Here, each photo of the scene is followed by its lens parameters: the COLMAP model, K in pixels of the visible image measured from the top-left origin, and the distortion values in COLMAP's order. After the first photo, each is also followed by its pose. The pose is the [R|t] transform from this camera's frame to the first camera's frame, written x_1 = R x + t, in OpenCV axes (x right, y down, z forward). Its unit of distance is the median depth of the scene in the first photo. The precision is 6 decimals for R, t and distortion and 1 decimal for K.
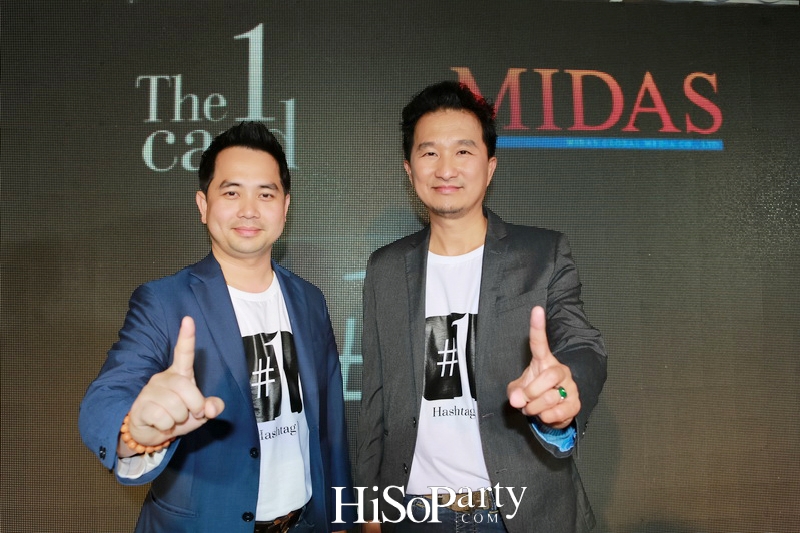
lens RADIAL K [[559.6, 0, 400.0], [0, 559.6, 266.5], [0, 0, 1]] dist [-0.067312, 0.001846]
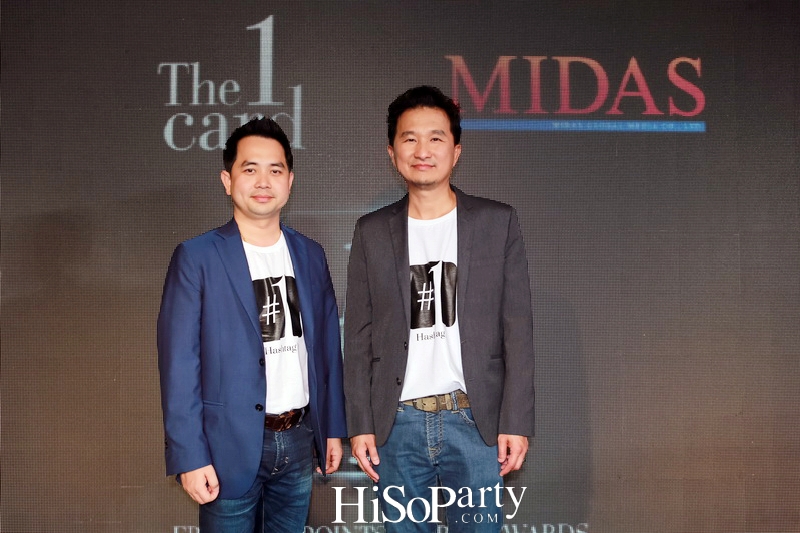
lens RADIAL K [[678.2, 0, 410.3], [0, 678.2, 264.5], [0, 0, 1]] dist [-0.050639, 0.004234]
pose [[0.999326, 0.010285, -0.035242, 0.076597], [-0.010138, 0.999939, 0.004366, 0.045422], [0.035284, -0.004006, 0.999369, -0.331900]]
